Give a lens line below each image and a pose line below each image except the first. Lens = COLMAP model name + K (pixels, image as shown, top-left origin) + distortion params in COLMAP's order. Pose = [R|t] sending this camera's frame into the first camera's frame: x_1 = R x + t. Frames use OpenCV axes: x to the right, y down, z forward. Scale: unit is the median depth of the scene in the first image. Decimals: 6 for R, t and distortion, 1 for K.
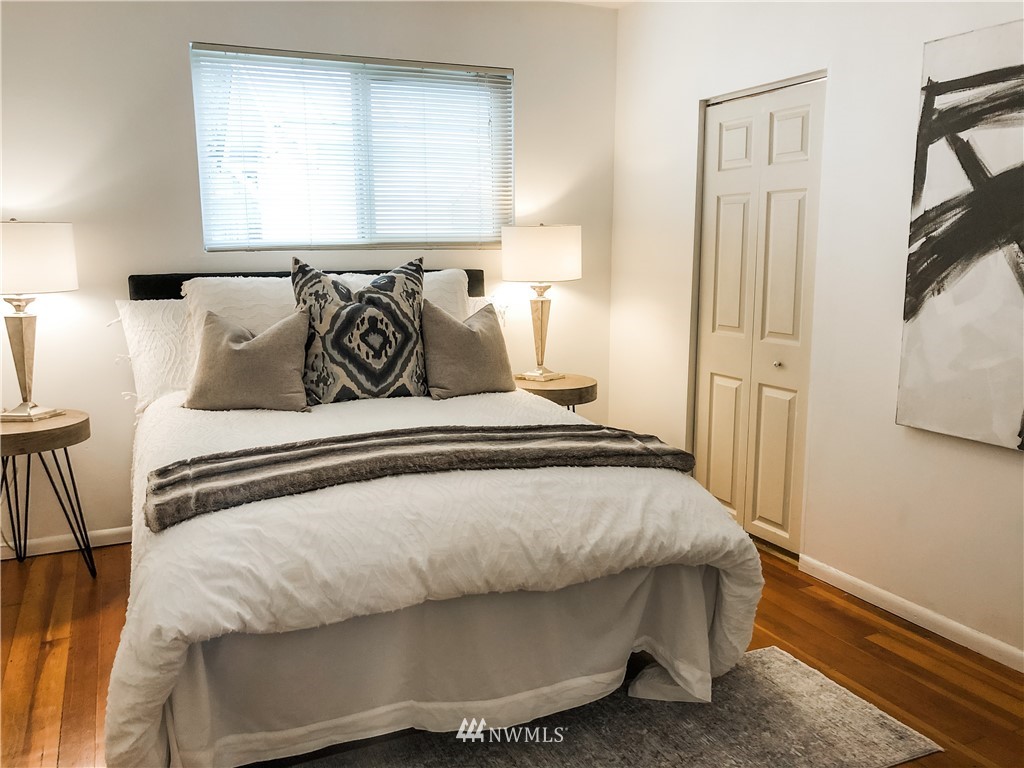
lens RADIAL K [[878.2, 0, 512.4], [0, 878.2, 388.8], [0, 0, 1]] dist [0.053375, -0.035417]
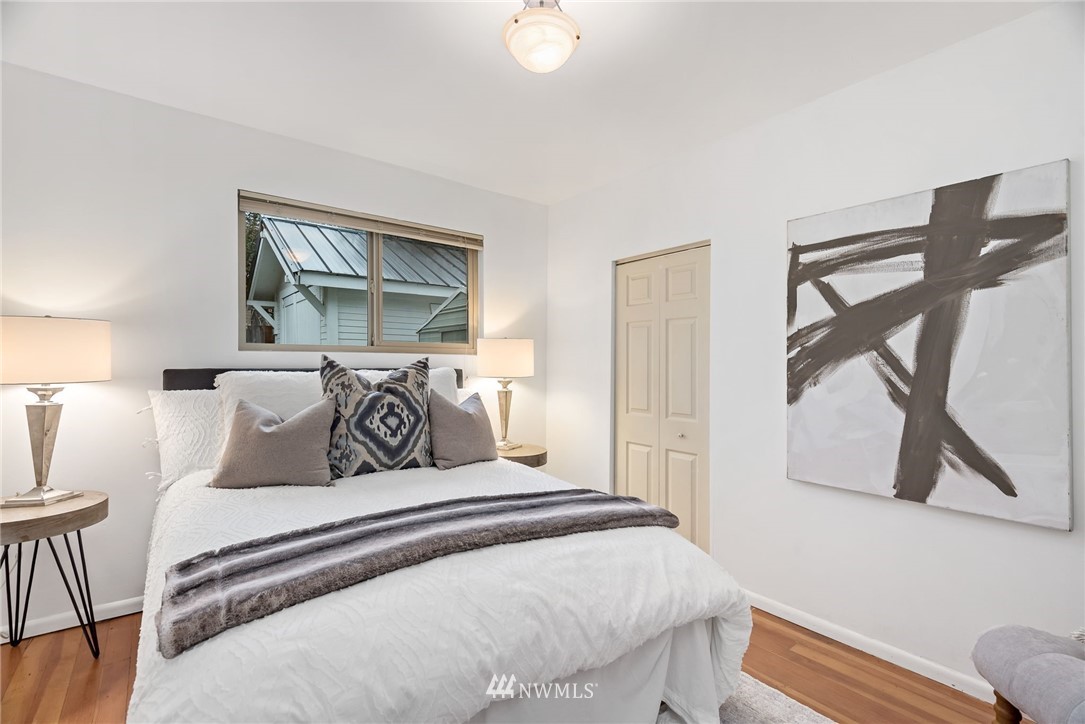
lens RADIAL K [[520.1, 0, 558.5], [0, 520.1, 358.5], [0, 0, 1]] dist [0.028729, -0.007652]
pose [[0.972204, 0.016835, 0.233528, -0.115802], [0.022897, 0.985795, -0.166386, -0.018364], [-0.233011, 0.167108, 0.958009, 0.267290]]
